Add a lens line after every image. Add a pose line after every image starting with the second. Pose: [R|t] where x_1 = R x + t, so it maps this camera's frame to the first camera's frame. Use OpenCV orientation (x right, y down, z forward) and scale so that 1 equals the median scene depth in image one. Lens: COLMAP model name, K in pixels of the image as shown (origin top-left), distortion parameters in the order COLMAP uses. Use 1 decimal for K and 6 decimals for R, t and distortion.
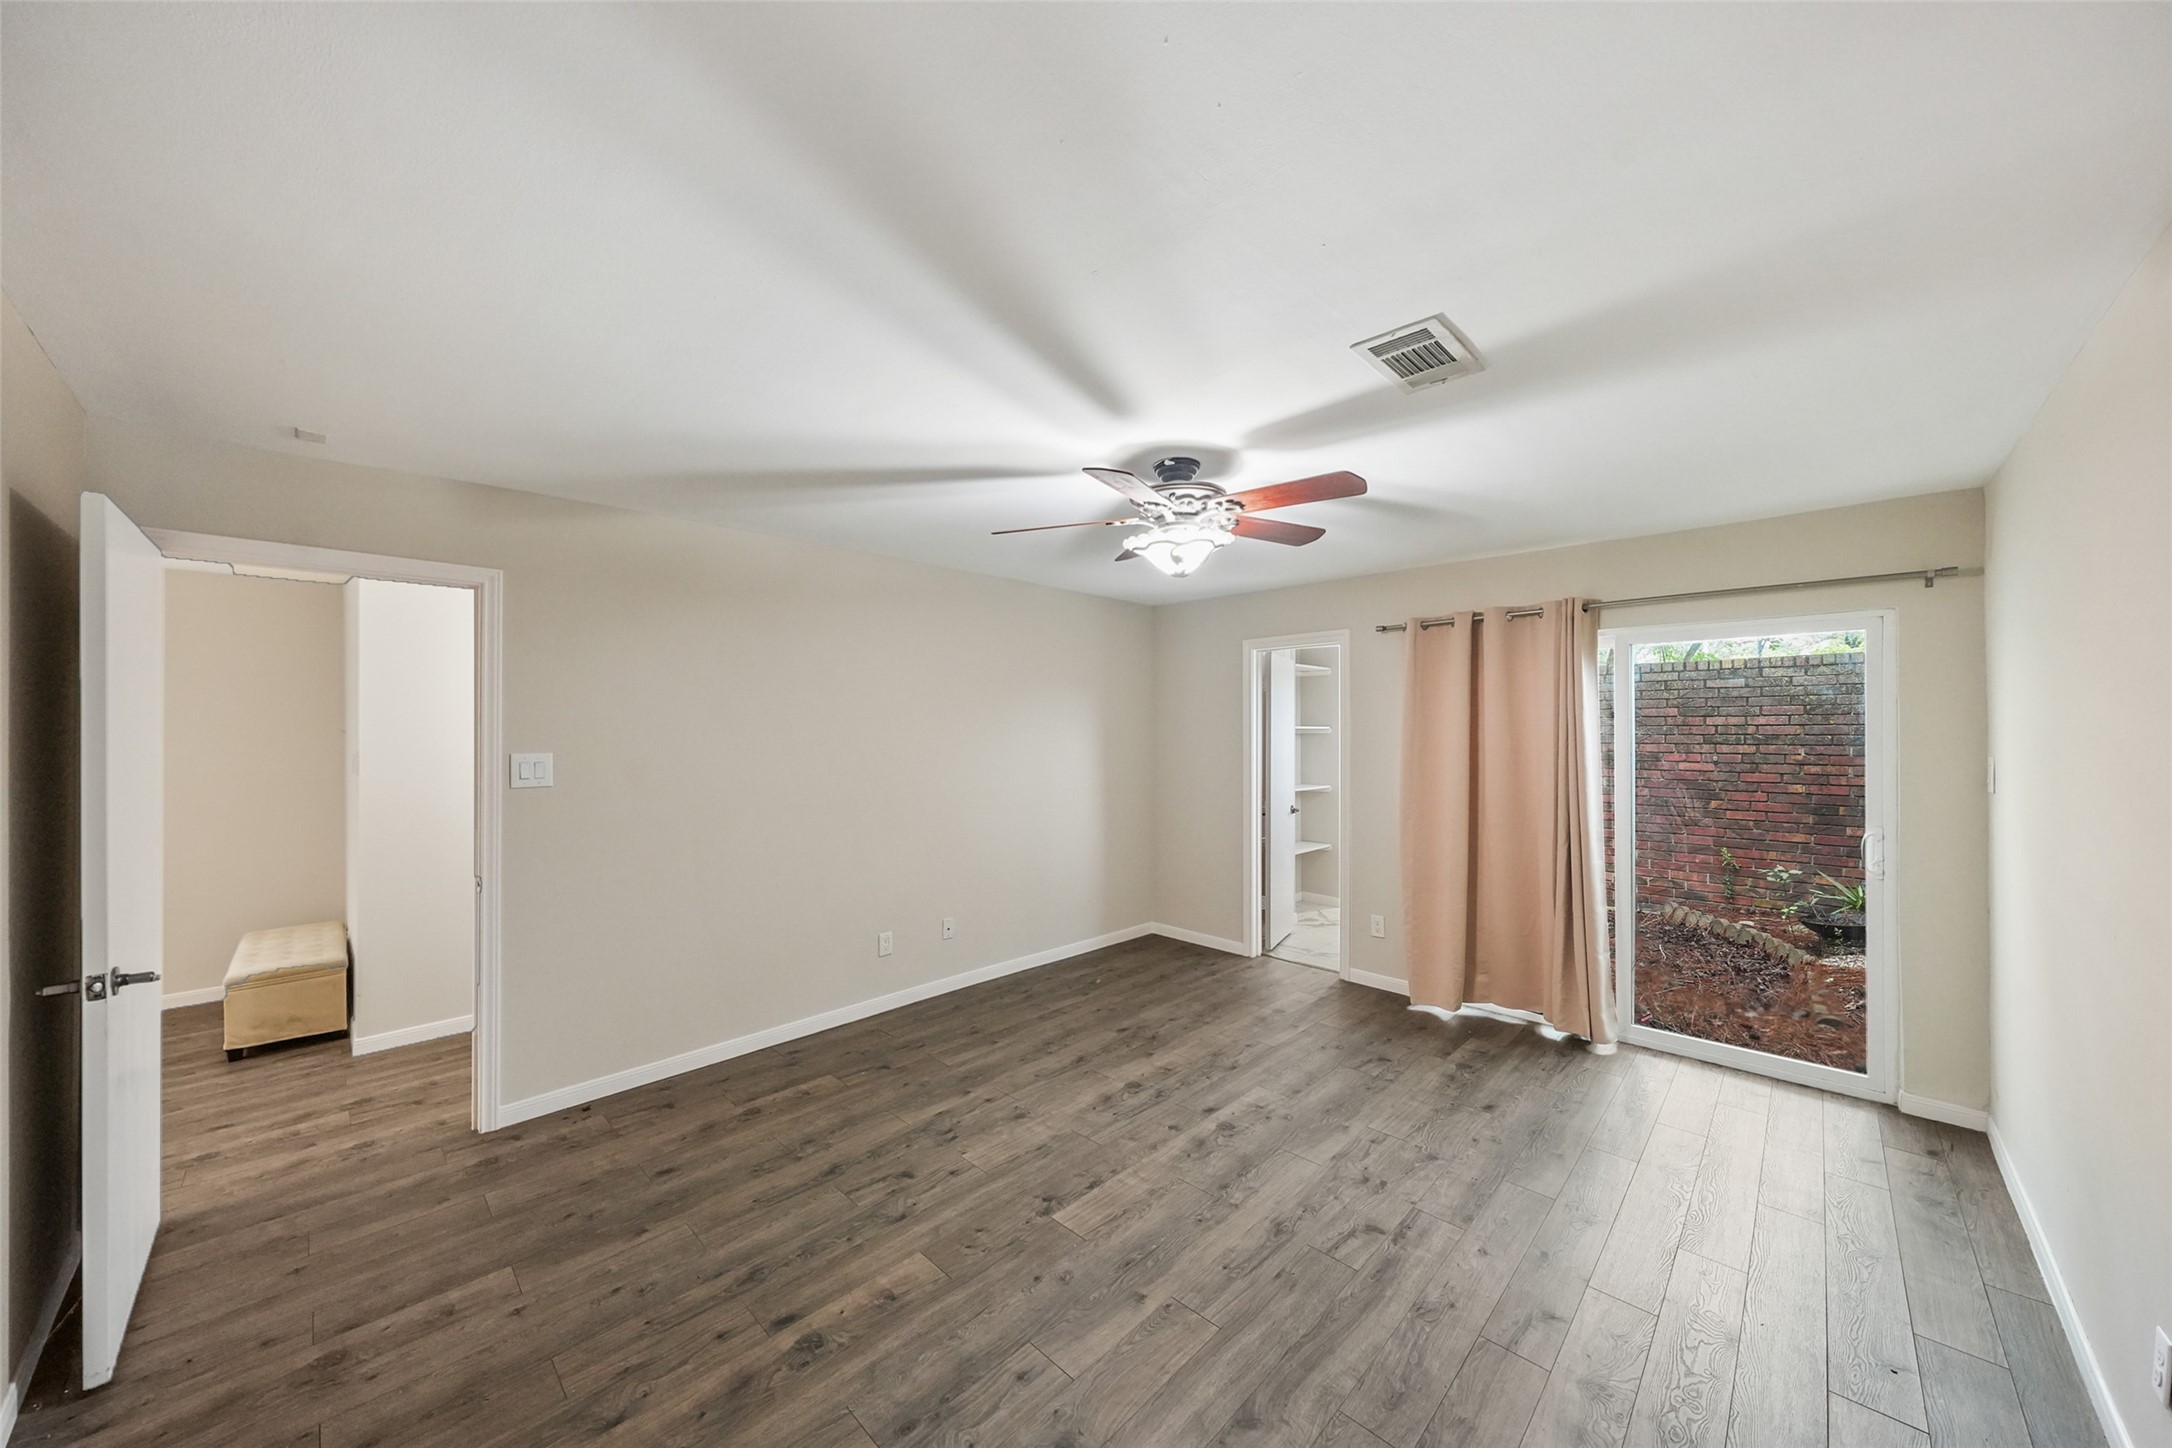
lens RADIAL K [[774.7, 0, 1079.5], [0, 774.7, 717.7], [0, 0, 1]] dist [0.000948, -0.001995]
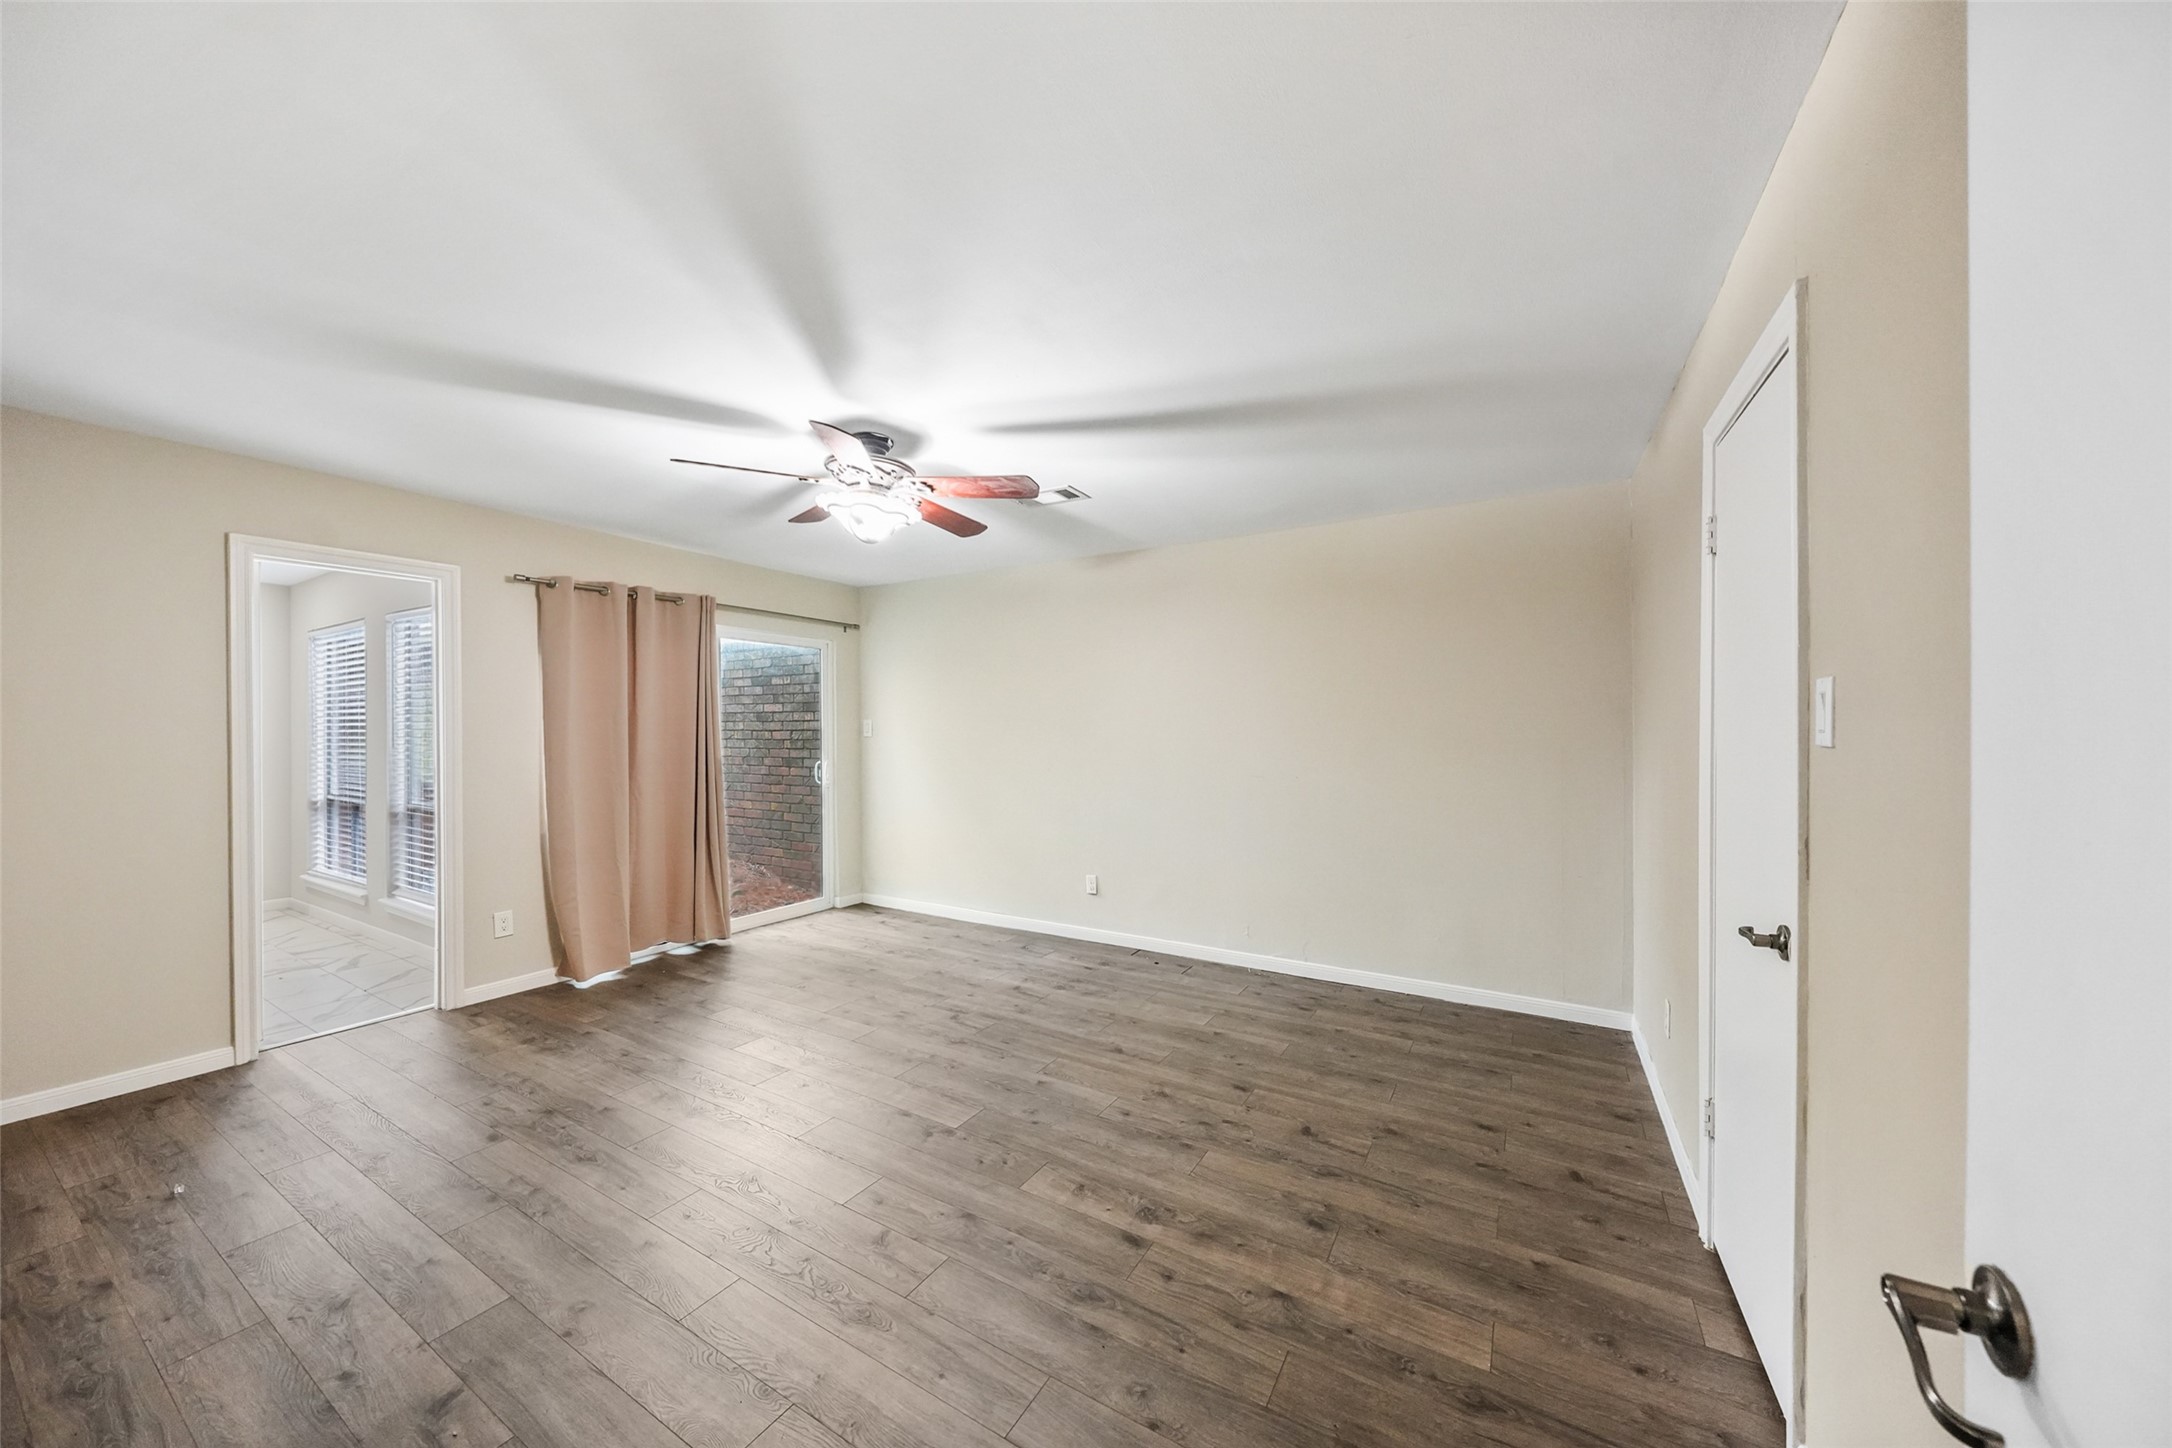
lens RADIAL K [[777.5, 0, 1085.4], [0, 777.5, 734.1], [0, 0, 1]] dist [0.001030, -0.000025]
pose [[-0.258879, -0.006332, 0.965889, -1.272746], [-0.012622, 0.999915, 0.003172, 0.099213], [-0.965827, -0.011370, -0.258937, 1.254325]]
